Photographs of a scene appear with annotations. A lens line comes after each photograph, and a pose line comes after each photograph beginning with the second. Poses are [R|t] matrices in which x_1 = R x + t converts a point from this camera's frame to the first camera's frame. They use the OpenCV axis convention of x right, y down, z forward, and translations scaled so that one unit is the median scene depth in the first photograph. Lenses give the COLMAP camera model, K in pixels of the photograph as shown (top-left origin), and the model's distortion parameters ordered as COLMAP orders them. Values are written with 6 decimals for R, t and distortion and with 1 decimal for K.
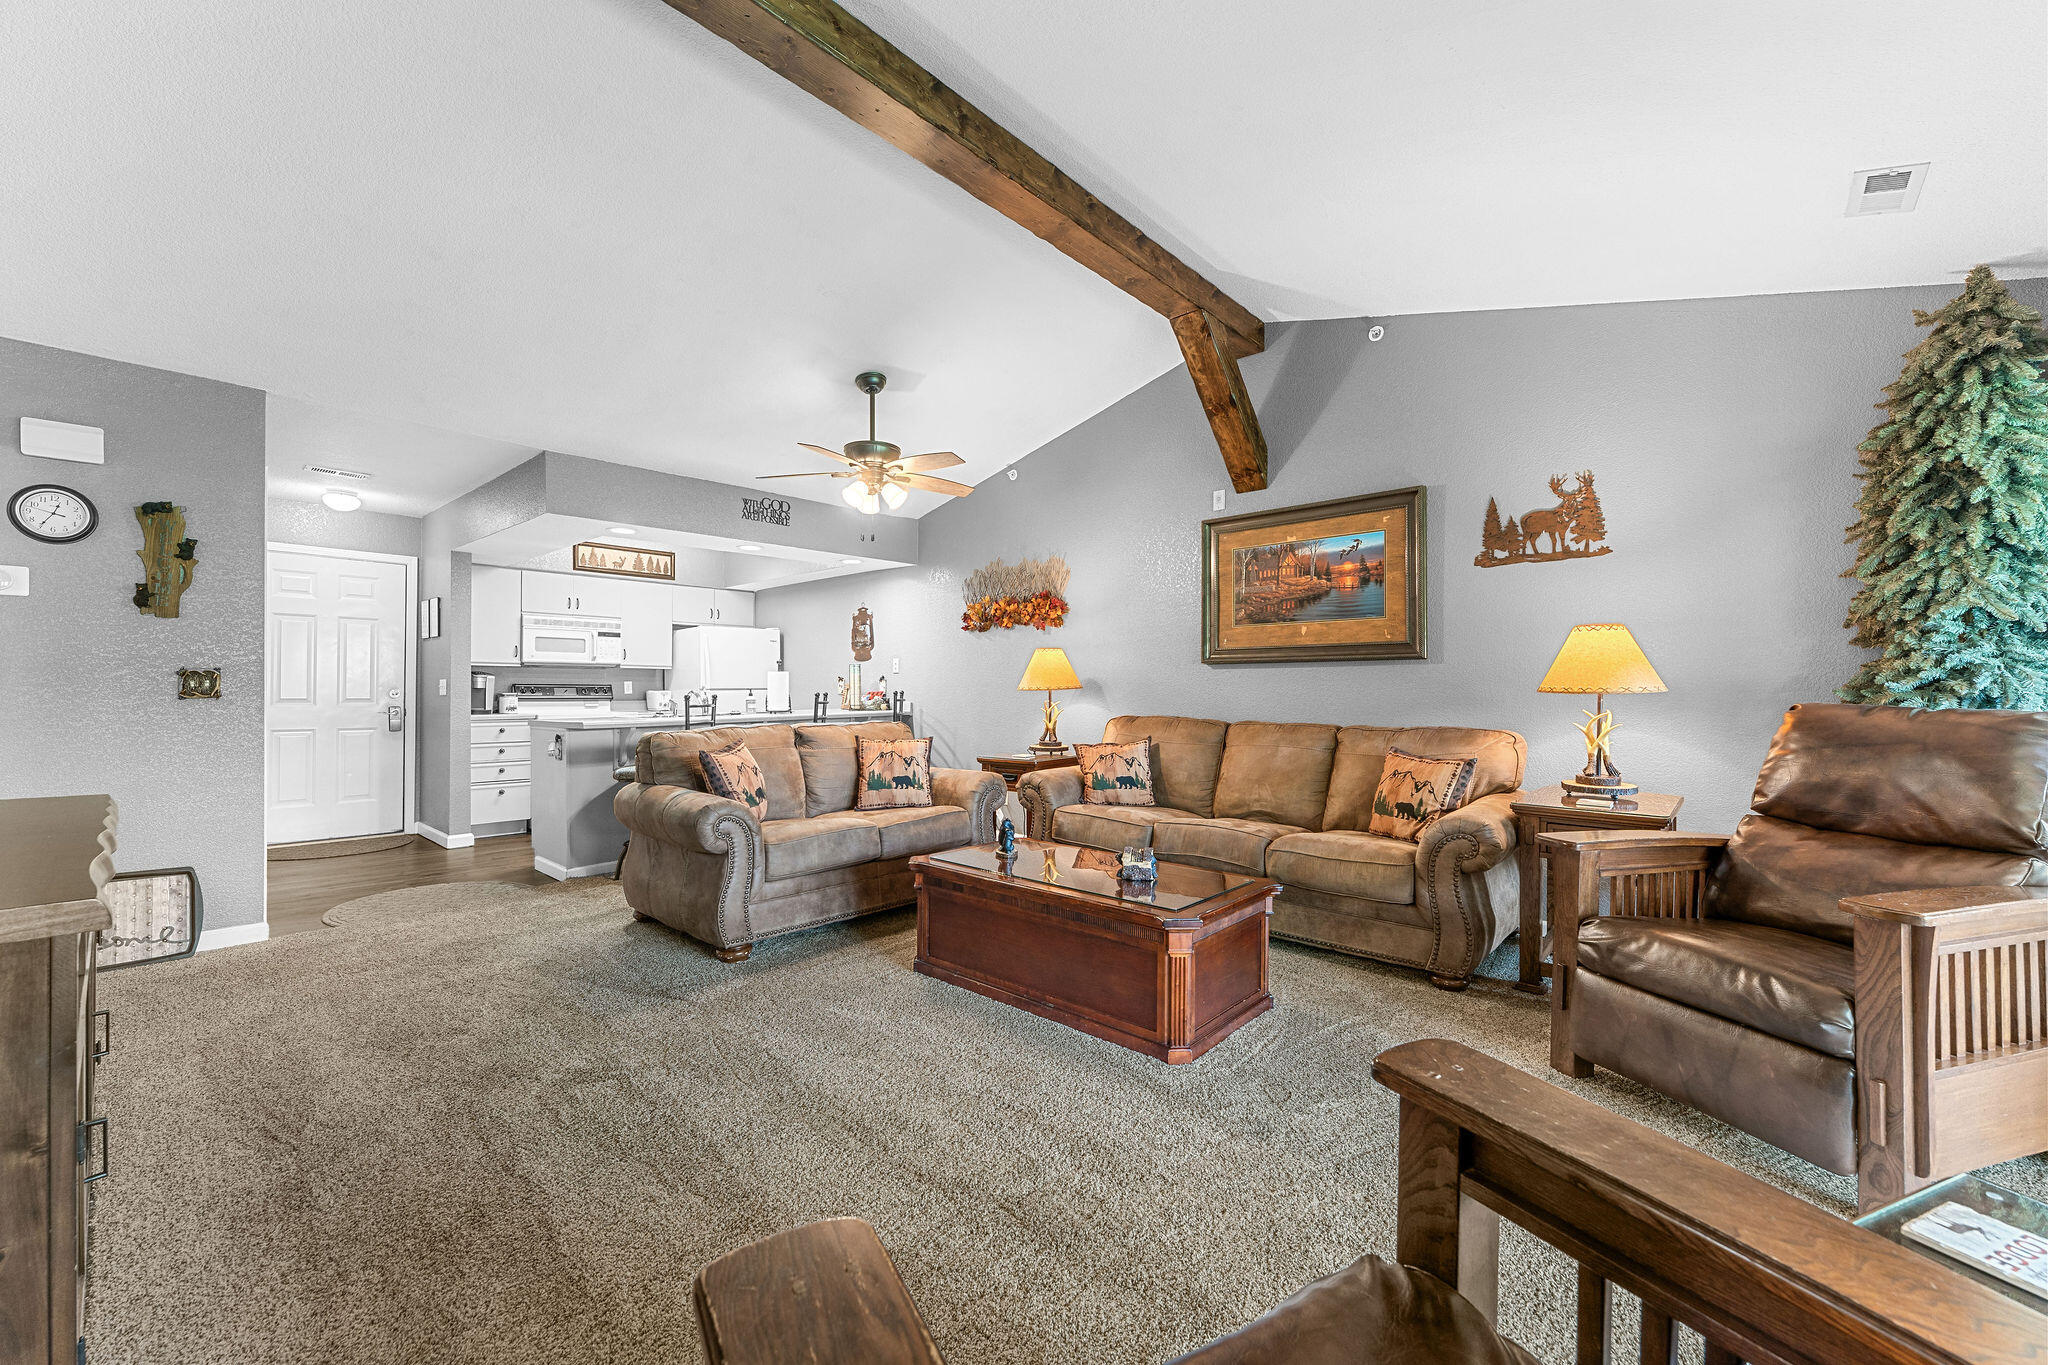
lens RADIAL K [[816.5, 0, 1016.6], [0, 816.5, 684.8], [0, 0, 1]] dist [0.001402, 0.000347]
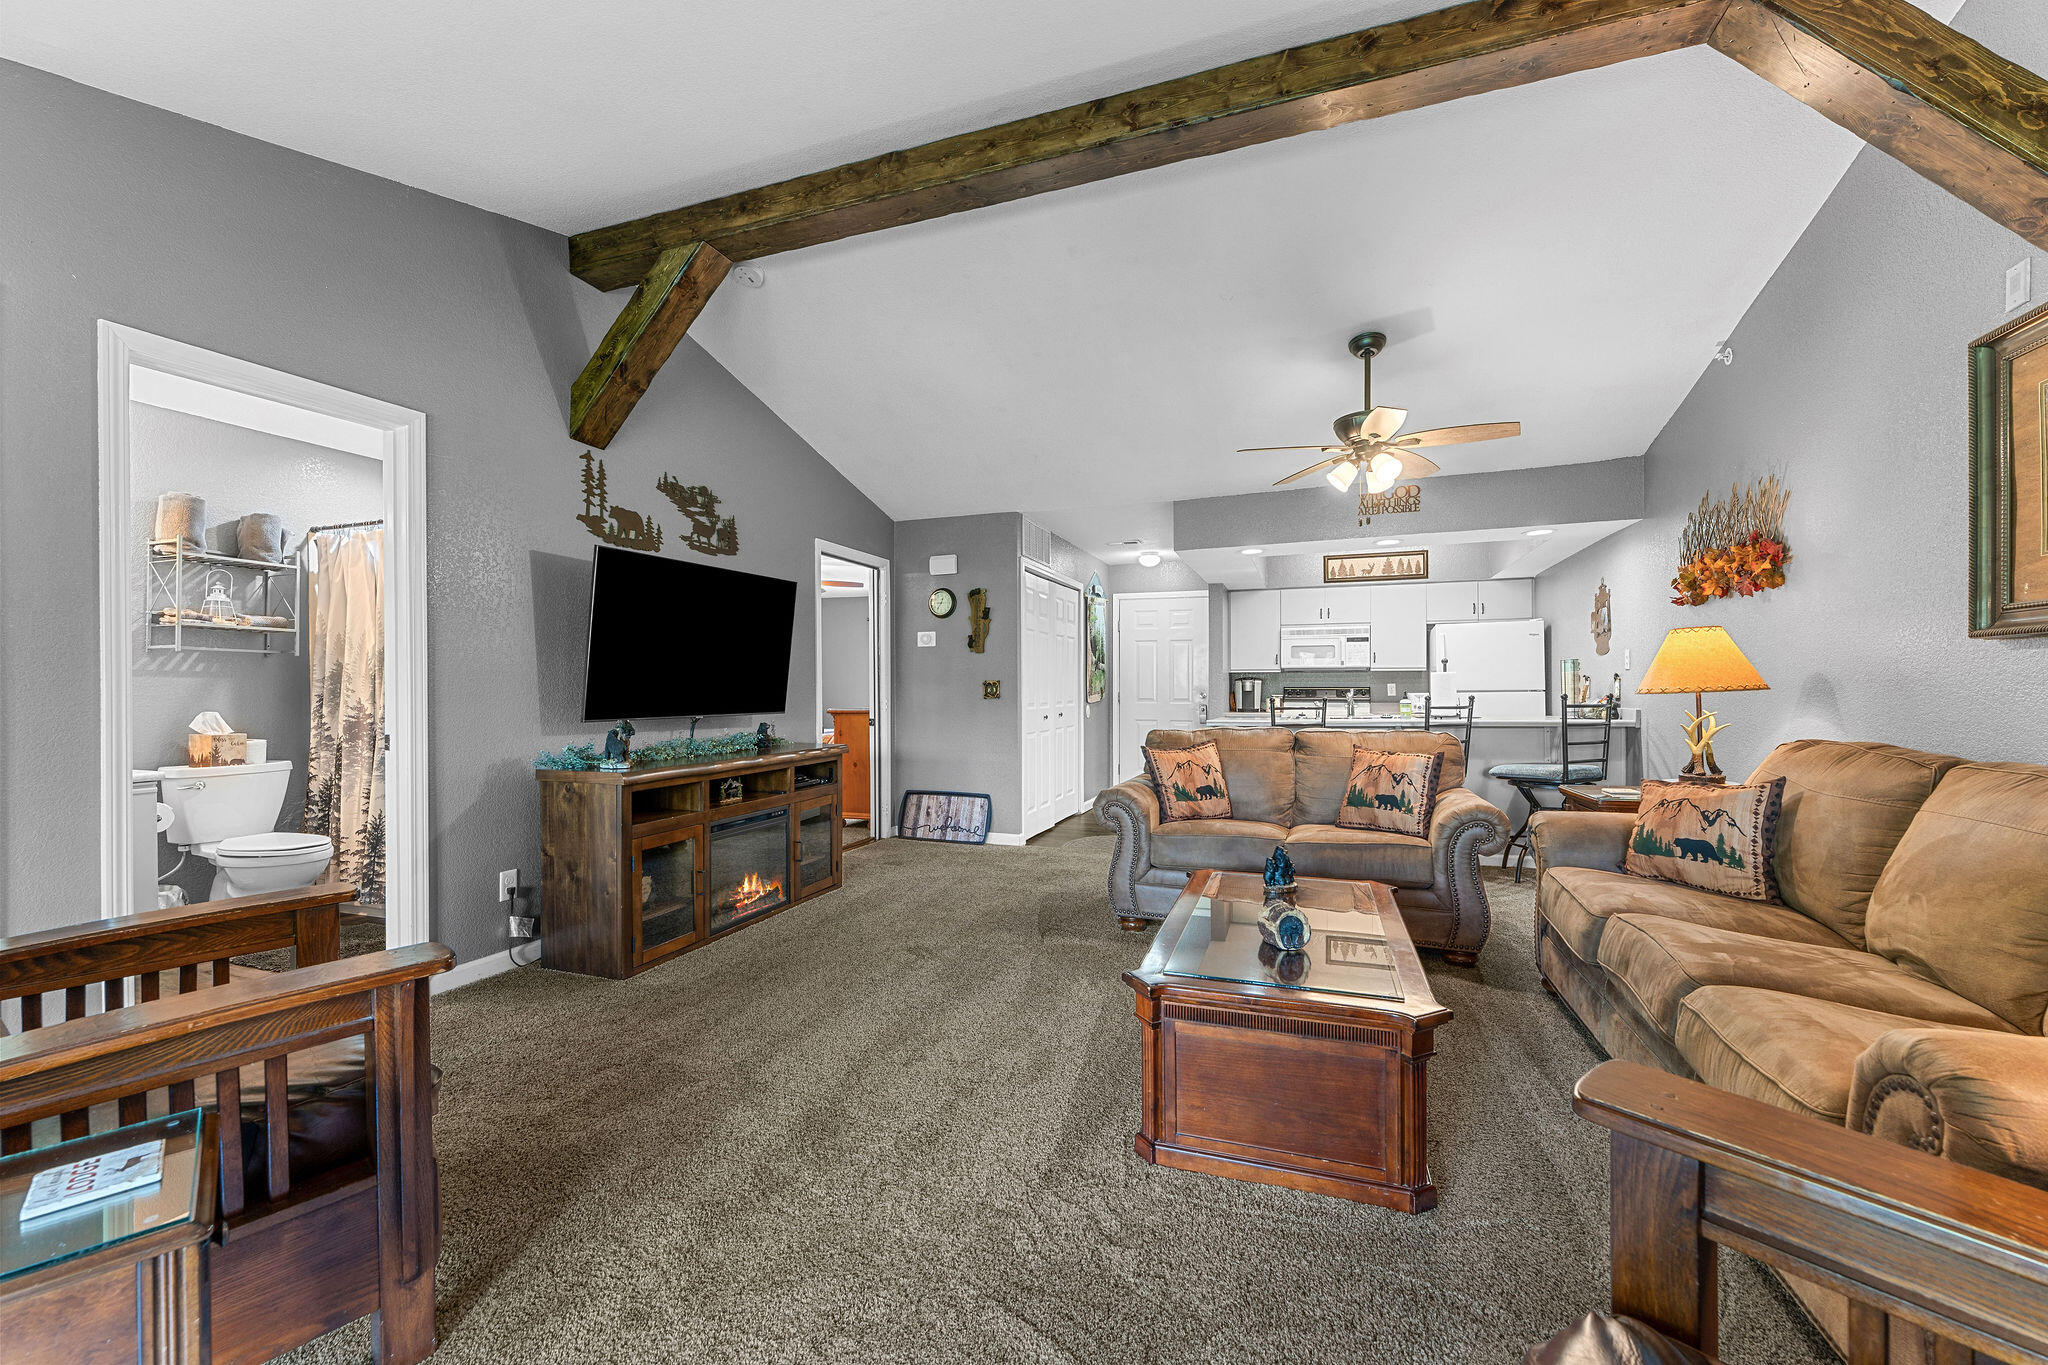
lens RADIAL K [[816.5, 0, 1018.1], [0, 816.5, 686.0], [0, 0, 1]] dist [0.001402, 0.000347]
pose [[0.372424, -0.007003, -0.928036, 0.501175], [0.008960, 0.999952, -0.003950, -0.001825], [0.928019, -0.006844, 0.372469, 0.321210]]
